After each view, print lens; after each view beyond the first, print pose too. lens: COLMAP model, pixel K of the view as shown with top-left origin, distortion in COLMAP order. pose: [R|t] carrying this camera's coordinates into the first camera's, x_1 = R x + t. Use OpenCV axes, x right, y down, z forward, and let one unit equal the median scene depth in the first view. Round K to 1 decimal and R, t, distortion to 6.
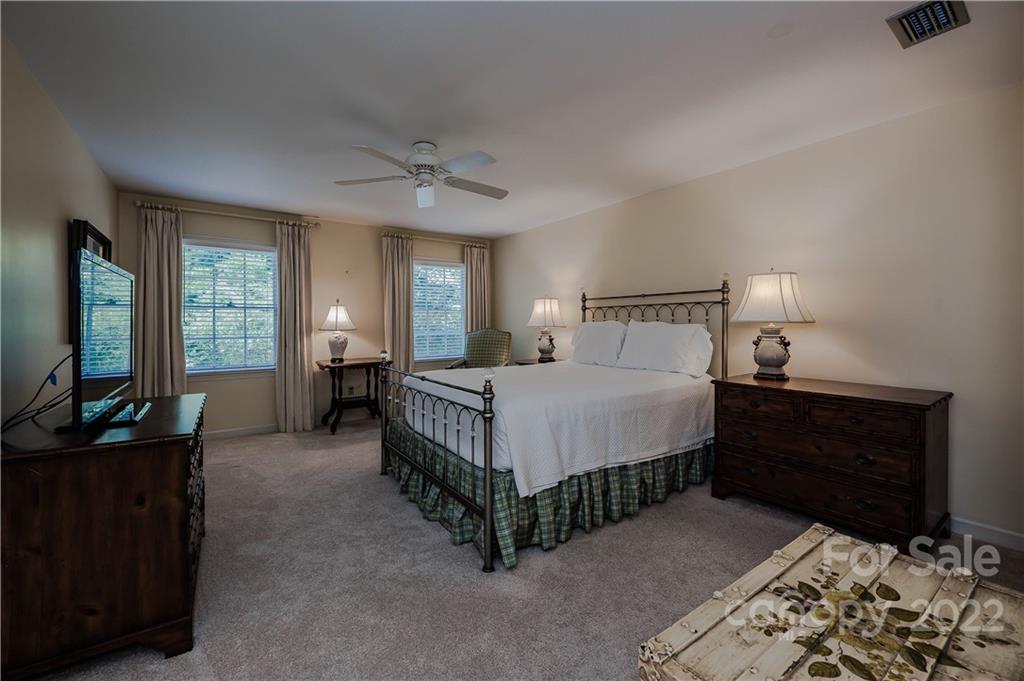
lens RADIAL K [[410.7, 0, 512.0], [0, 410.7, 329.8], [0, 0, 1]] dist [-0.001949, -0.000272]
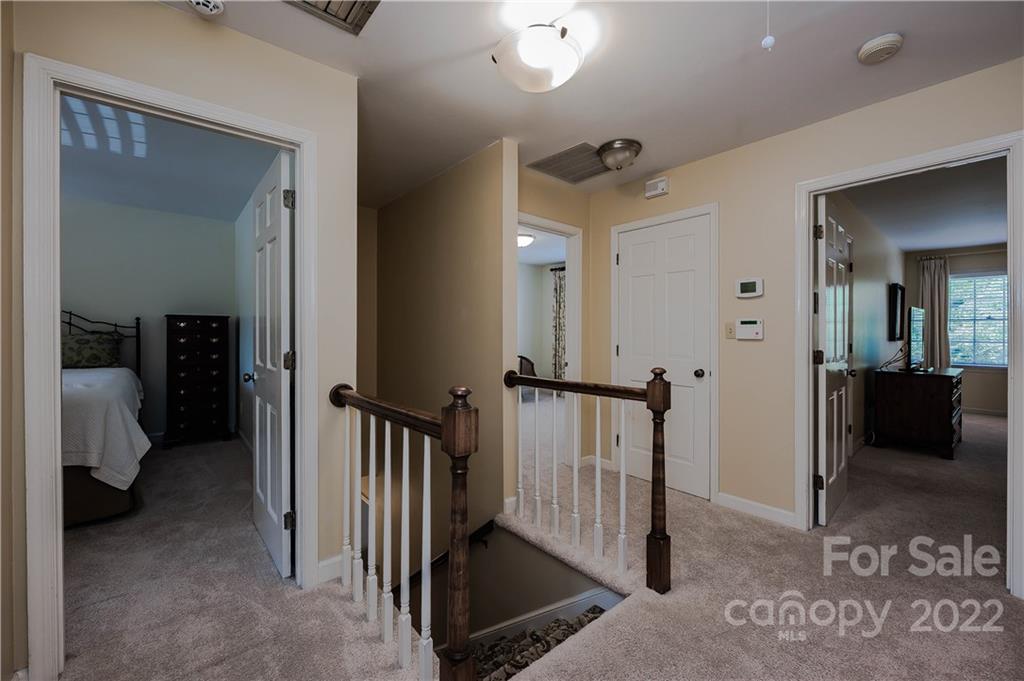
lens RADIAL K [[410.7, 0, 512.0], [0, 410.7, 329.8], [0, 0, 1]] dist [-0.001949, -0.000272]
pose [[0.080746, 0.001483, -0.996734, 0.564076], [-0.012065, 0.999927, 0.000510, -0.005274], [0.996662, 0.011984, 0.080758, -0.715334]]
